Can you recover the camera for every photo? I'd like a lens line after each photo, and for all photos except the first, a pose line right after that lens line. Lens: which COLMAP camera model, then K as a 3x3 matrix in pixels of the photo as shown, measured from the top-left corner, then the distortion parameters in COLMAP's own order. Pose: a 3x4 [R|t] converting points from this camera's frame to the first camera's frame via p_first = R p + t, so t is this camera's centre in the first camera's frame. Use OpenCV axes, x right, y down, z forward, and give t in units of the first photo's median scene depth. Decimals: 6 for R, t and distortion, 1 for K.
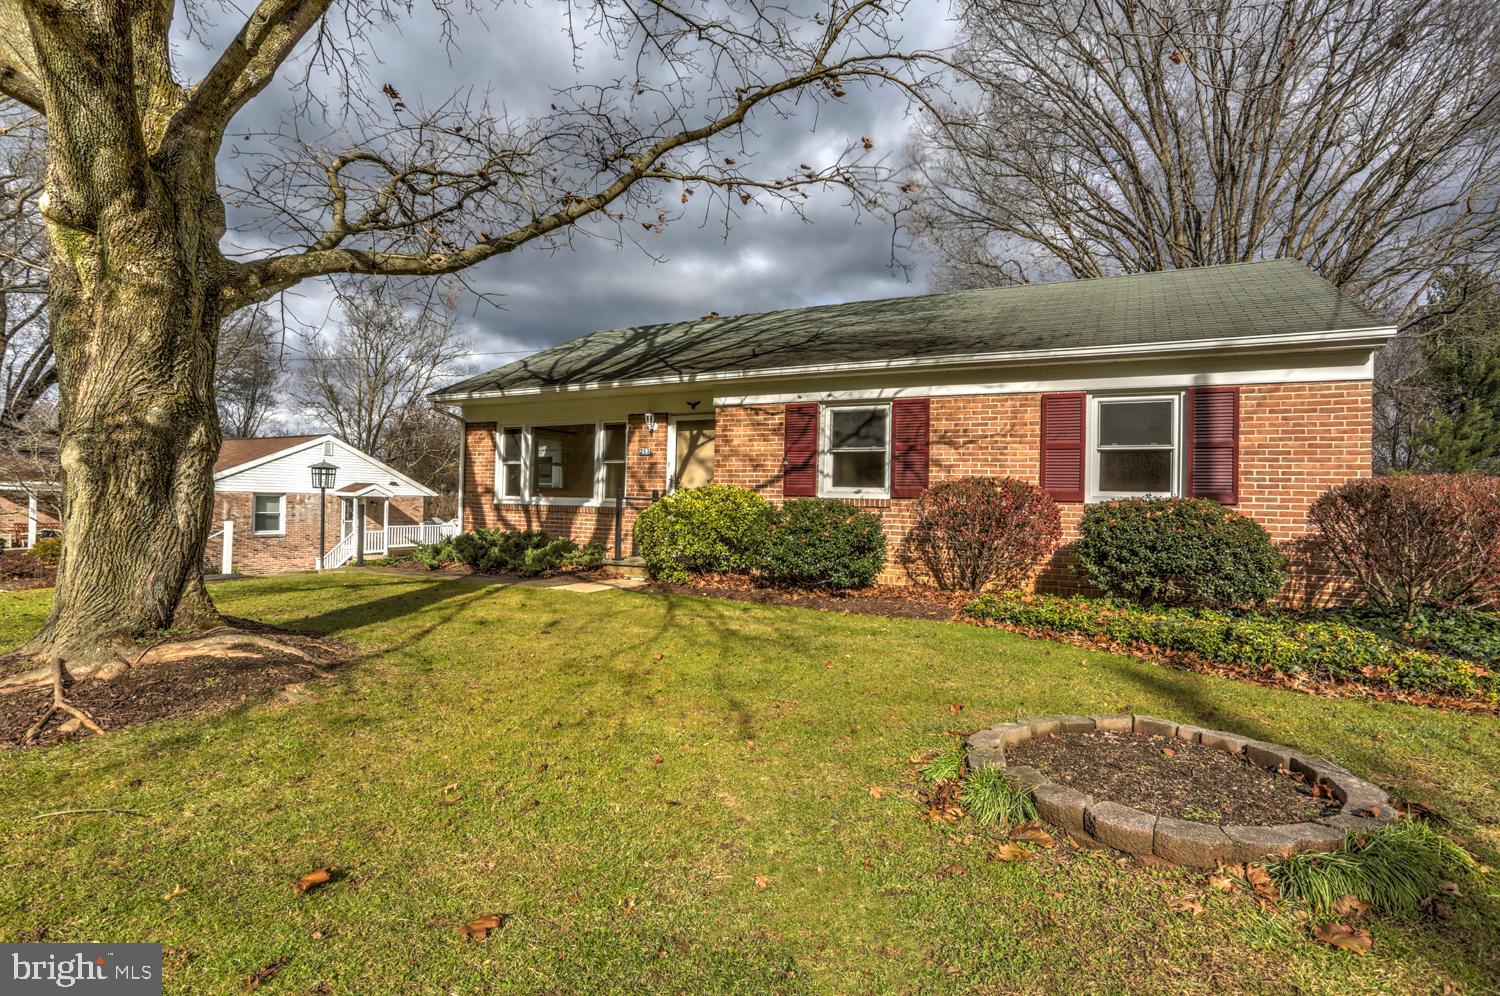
lens RADIAL K [[723.0, 0, 745.4], [0, 723.0, 505.5], [0, 0, 1]] dist [-0.005726, -0.000232]
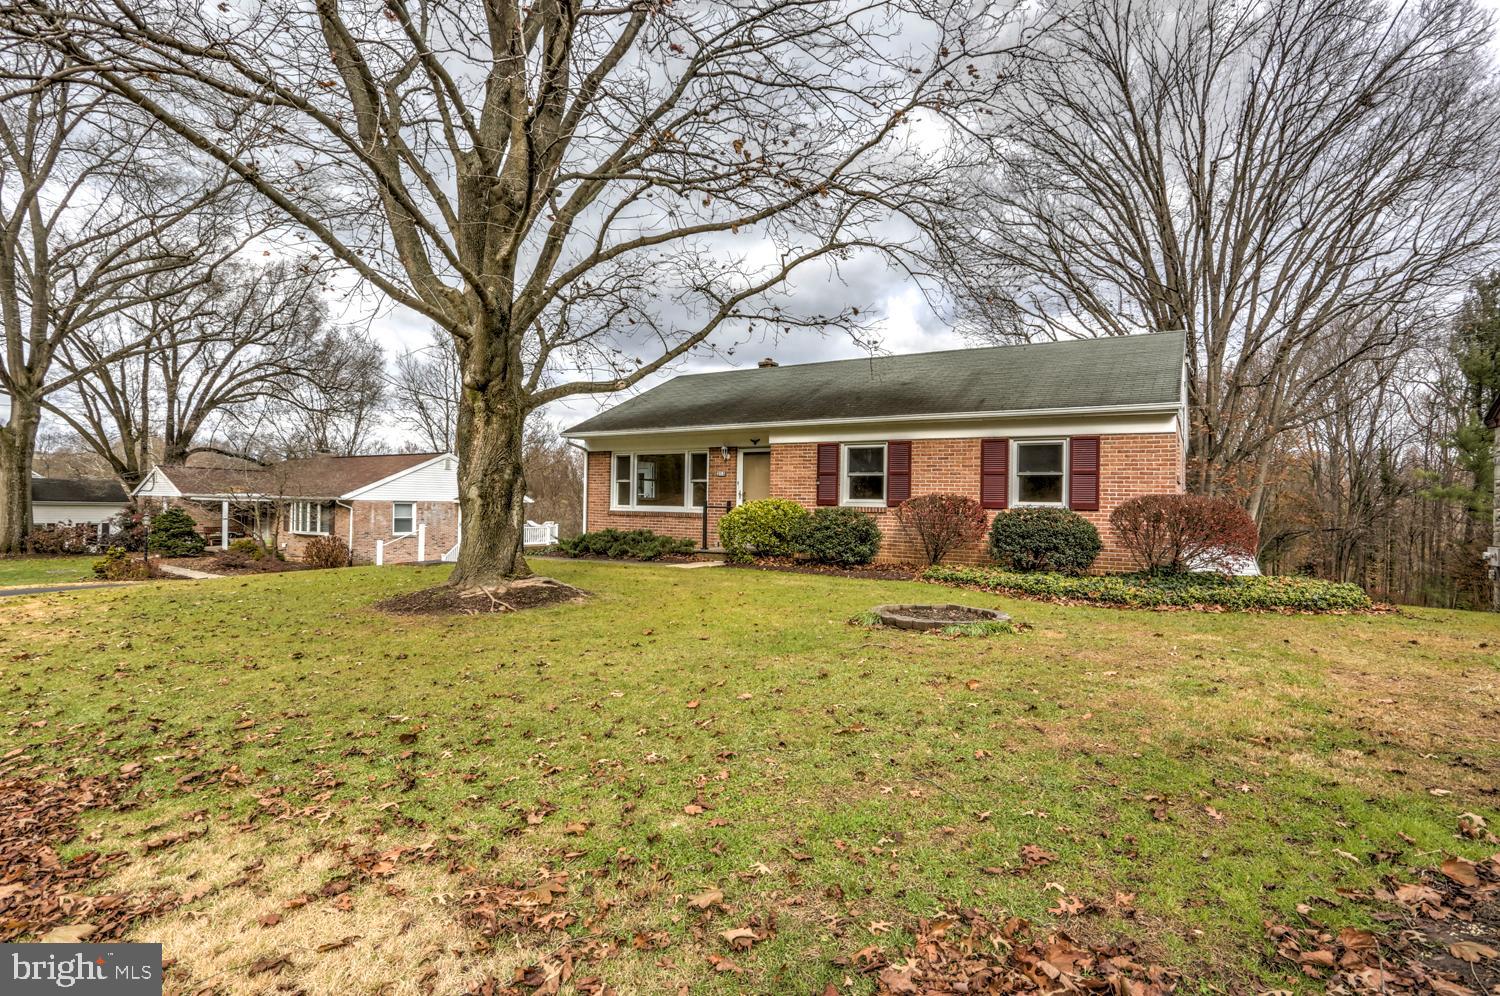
lens RADIAL K [[723.0, 0, 754.5], [0, 723.0, 490.4], [0, 0, 1]] dist [-0.005726, -0.000232]
pose [[0.997617, -0.002772, -0.068941, 0.032773], [0.000518, 0.999465, -0.032699, 0.005455], [0.068994, 0.032585, 0.997085, -0.539333]]
